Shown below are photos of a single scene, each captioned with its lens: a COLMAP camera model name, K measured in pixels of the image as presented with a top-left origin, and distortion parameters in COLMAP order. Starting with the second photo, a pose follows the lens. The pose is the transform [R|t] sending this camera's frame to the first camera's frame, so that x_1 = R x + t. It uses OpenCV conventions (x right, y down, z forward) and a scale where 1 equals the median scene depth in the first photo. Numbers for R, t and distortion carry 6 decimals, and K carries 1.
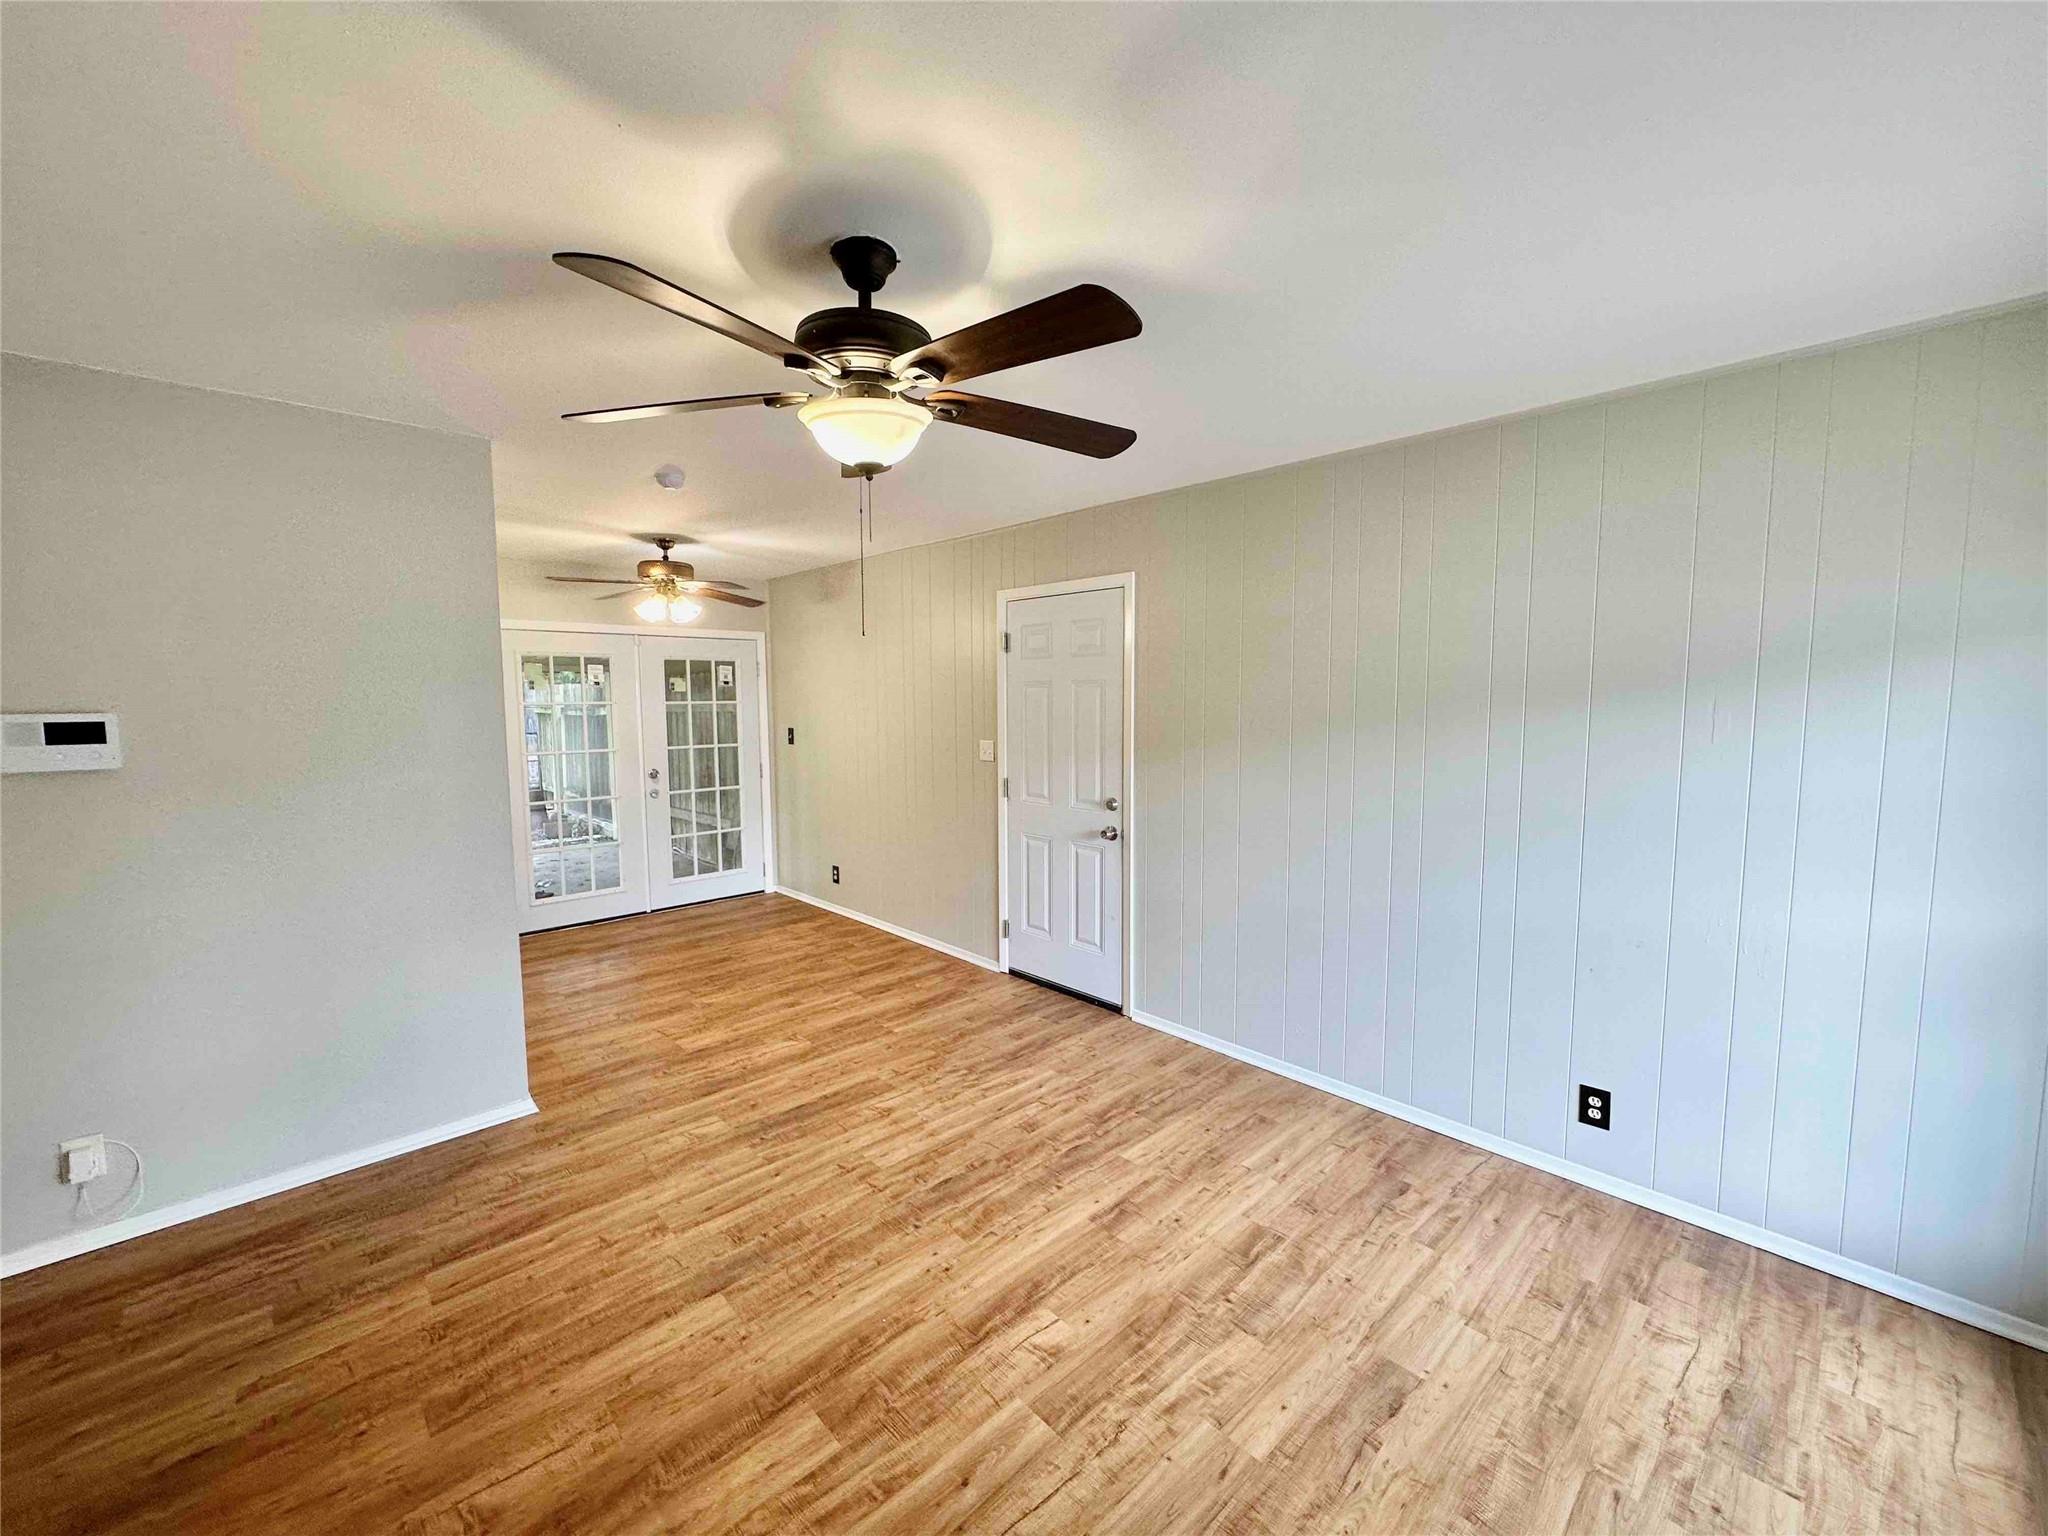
lens RADIAL K [[813.1, 0, 1020.4], [0, 813.1, 767.3], [0, 0, 1]] dist [0.001144, -0.001898]
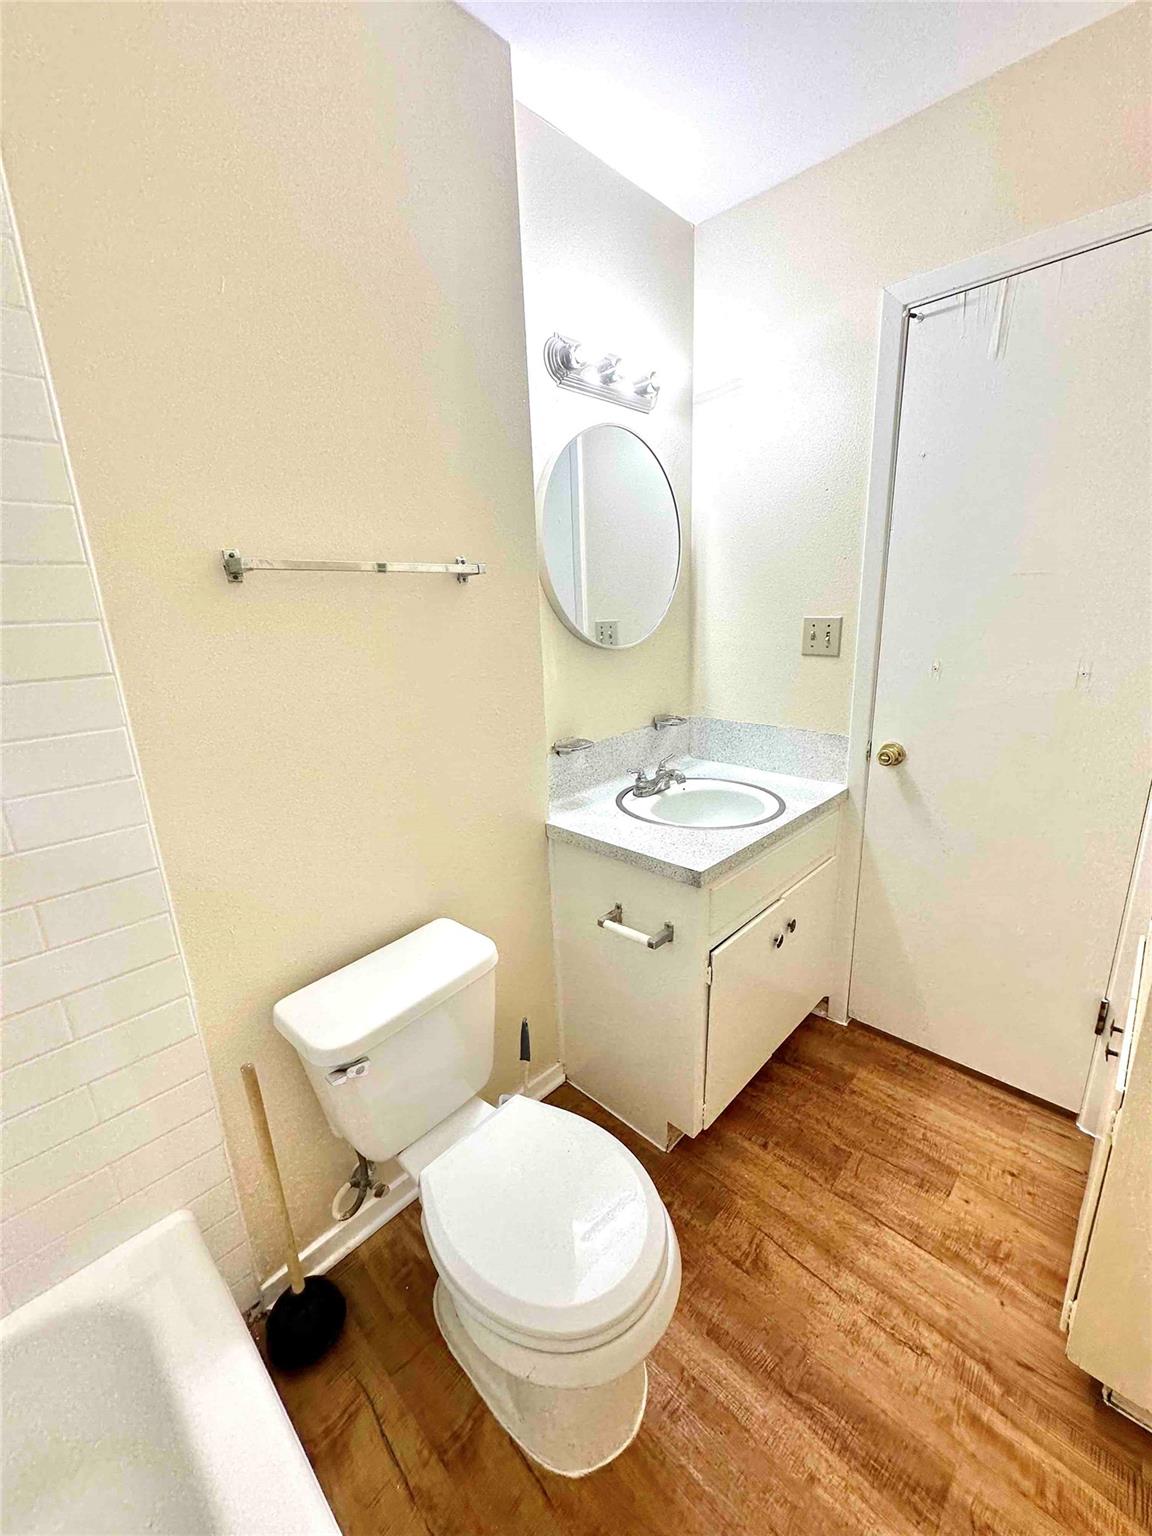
lens RADIAL K [[609.8, 0, 581.6], [0, 609.8, 767.3], [0, 0, 1]] dist [0.001144, -0.001898]
pose [[0.042126, 0.263510, -0.963736, 0.252252], [-0.051803, 0.963871, 0.261283, 0.014392], [0.997768, 0.038917, 0.054255, 0.585606]]
